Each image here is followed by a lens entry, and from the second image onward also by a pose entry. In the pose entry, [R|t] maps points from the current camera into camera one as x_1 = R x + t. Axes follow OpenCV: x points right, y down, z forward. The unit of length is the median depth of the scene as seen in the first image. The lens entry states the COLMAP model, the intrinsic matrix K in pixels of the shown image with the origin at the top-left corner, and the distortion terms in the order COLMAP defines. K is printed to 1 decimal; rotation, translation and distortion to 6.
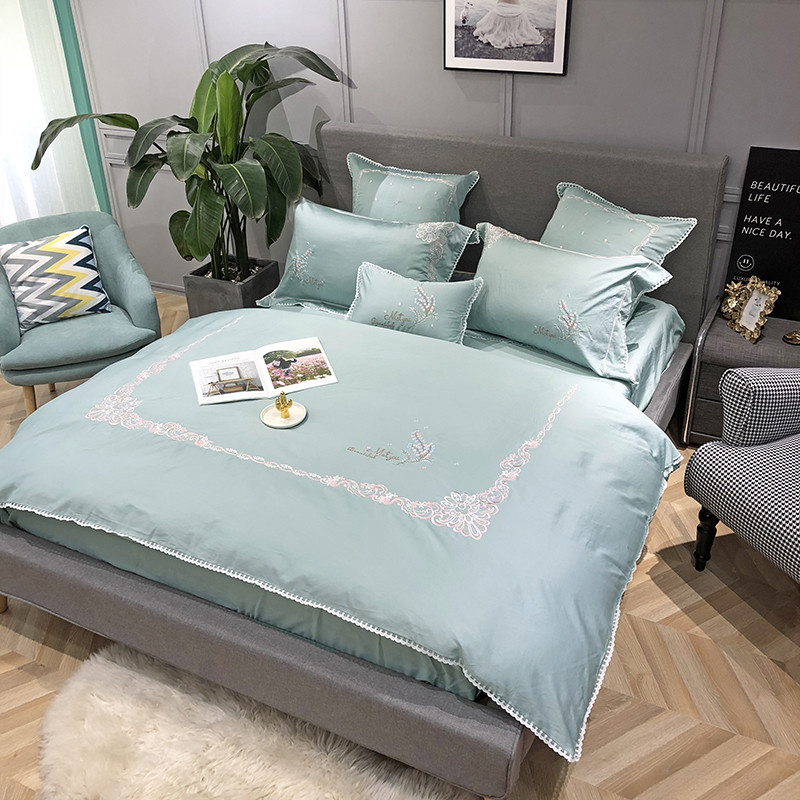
lens RADIAL K [[869.1, 0, 396.3], [0, 869.1, 398.7], [0, 0, 1]] dist [0.086007, -0.240382]
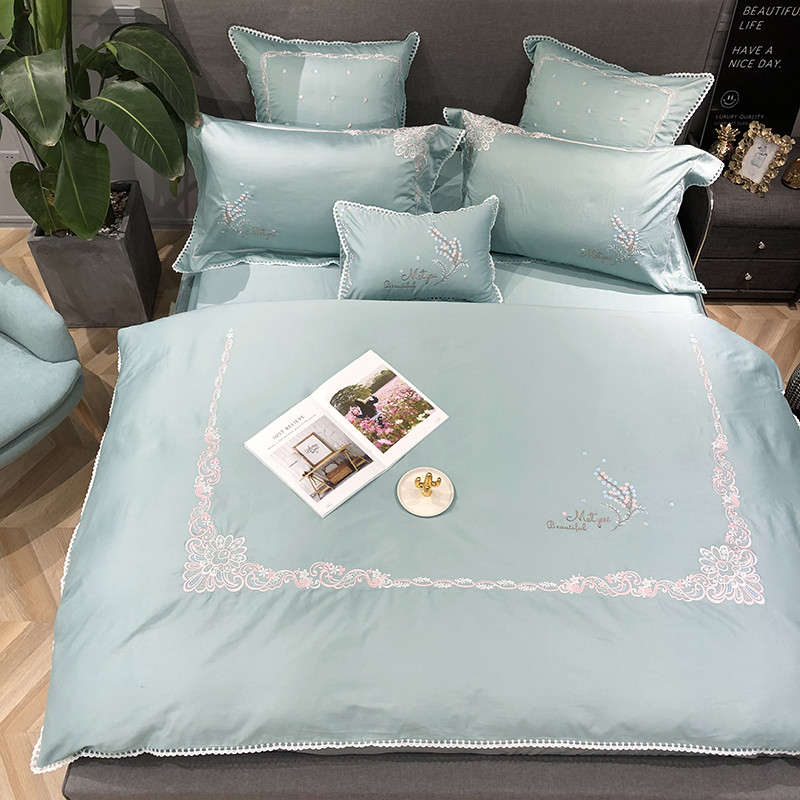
lens RADIAL K [[872.8, 0, 394.7], [0, 872.8, 403.6], [0, 0, 1]] dist [-0.000544, 0.024716]
pose [[0.890856, -0.329408, 0.312834, -0.304981], [0.196747, 0.900461, 0.387892, -0.298649], [-0.409470, -0.284006, 0.866992, 0.275834]]
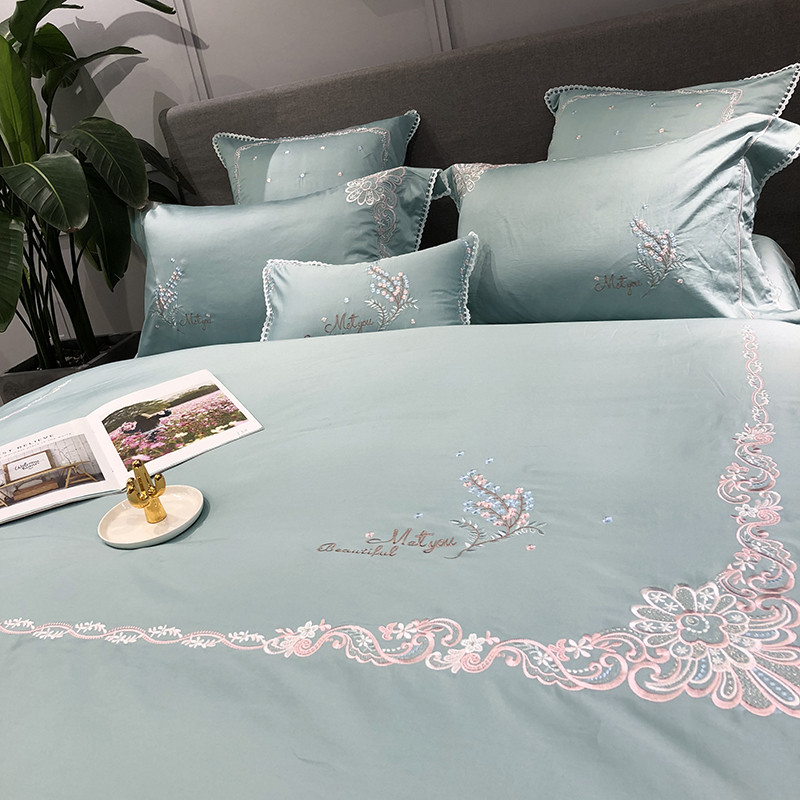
lens RADIAL K [[875.2, 0, 394.7], [0, 875.2, 396.5], [0, 0, 1]] dist [0.006099, 0.007998]
pose [[0.972605, -0.209110, 0.101550, -0.035782], [0.223044, 0.962537, -0.154188, 0.044679], [-0.065504, 0.172614, 0.982809, 0.448121]]
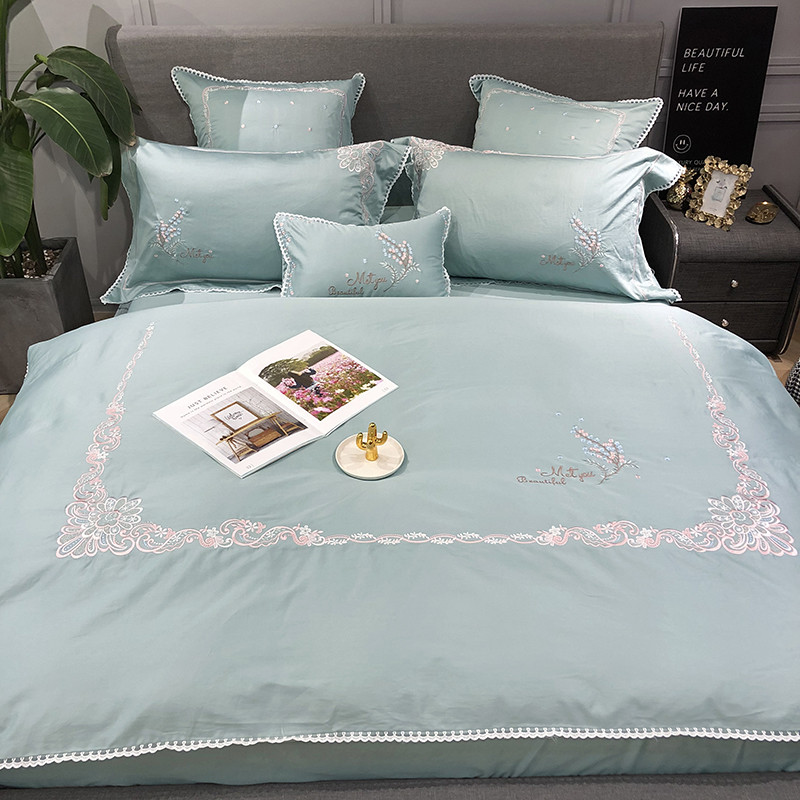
lens RADIAL K [[875.2, 0, 394.7], [0, 875.2, 396.5], [0, 0, 1]] dist [0.006099, 0.007998]
pose [[0.876345, -0.250894, 0.411183, -0.301455], [0.218297, 0.967807, 0.125279, -0.083813], [-0.429378, -0.020028, 0.902903, 0.318992]]
